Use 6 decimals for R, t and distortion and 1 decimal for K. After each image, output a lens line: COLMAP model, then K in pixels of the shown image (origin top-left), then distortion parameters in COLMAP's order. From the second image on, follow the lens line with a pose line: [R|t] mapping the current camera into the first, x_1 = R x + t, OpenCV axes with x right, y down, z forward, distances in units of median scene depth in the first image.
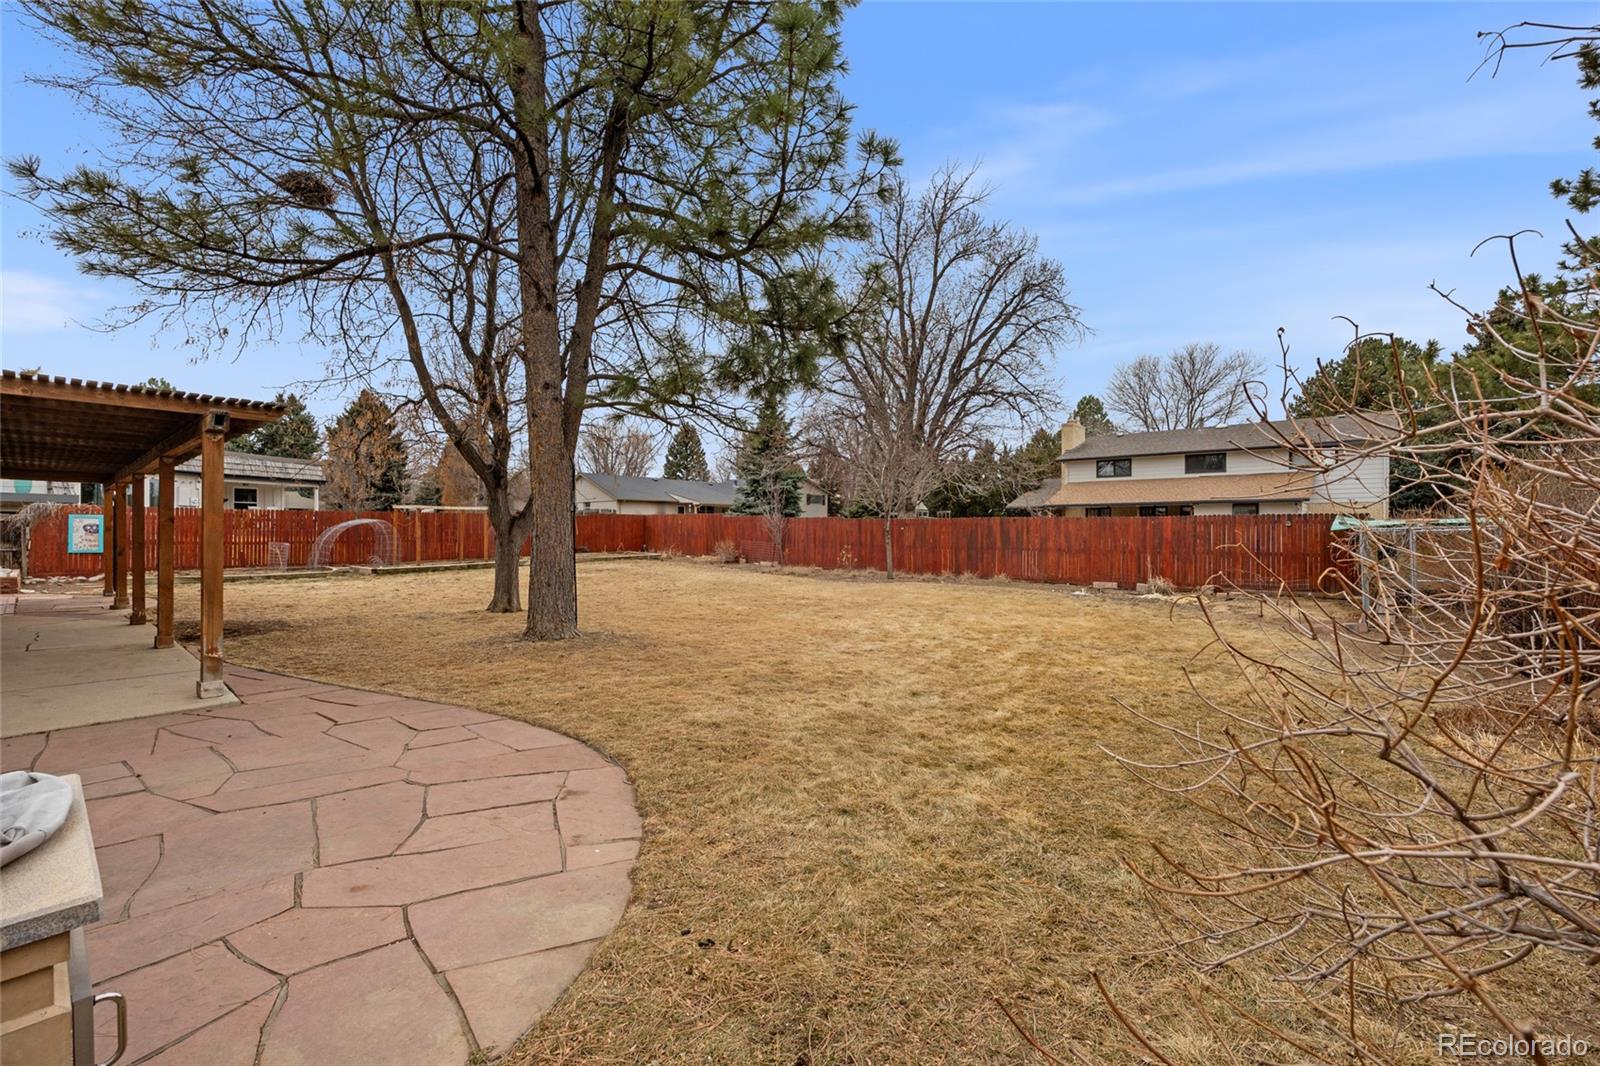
lens RADIAL K [[677.3, 0, 800.0], [0, 677.3, 533.0], [0, 0, 1]] dist [-0.000064, -0.000002]
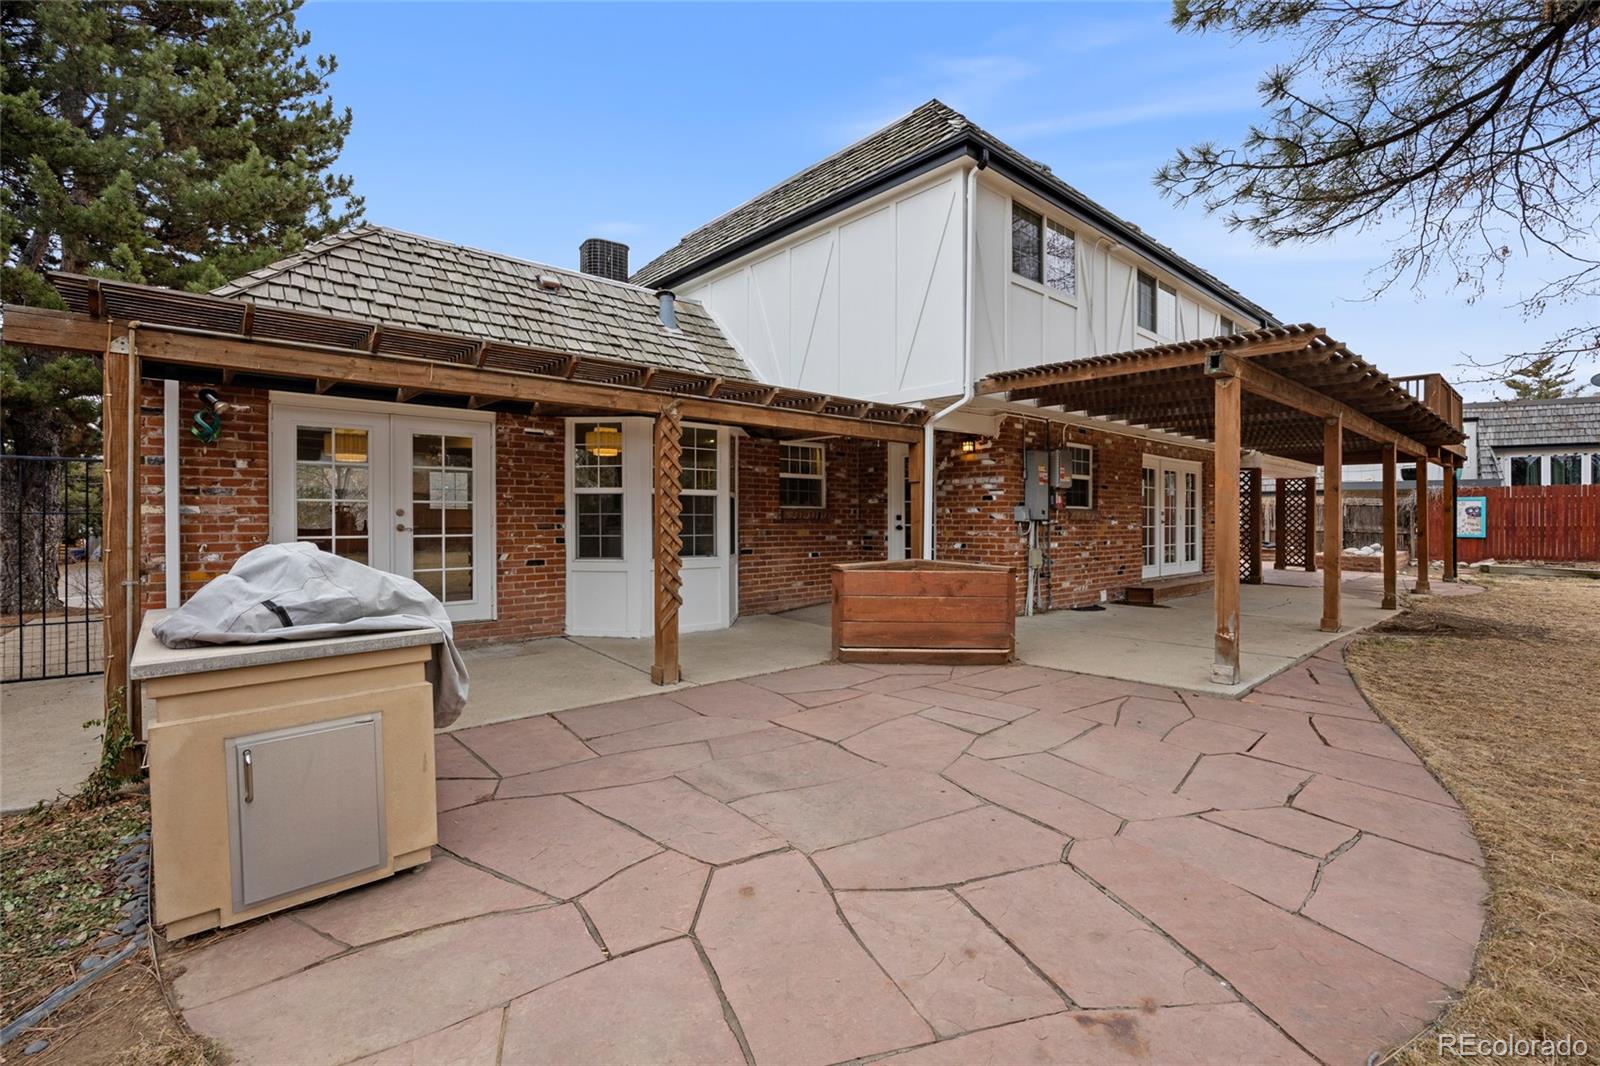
lens RADIAL K [[702.7, 0, 800.0], [0, 702.7, 533.0], [0, 0, 1]] dist [-0.010483, -0.000694]
pose [[-0.113465, 0.012830, -0.993459, 0.176144], [-0.001030, 0.999915, 0.013031, 0.074989], [0.993541, 0.002502, -0.113442, 1.121394]]
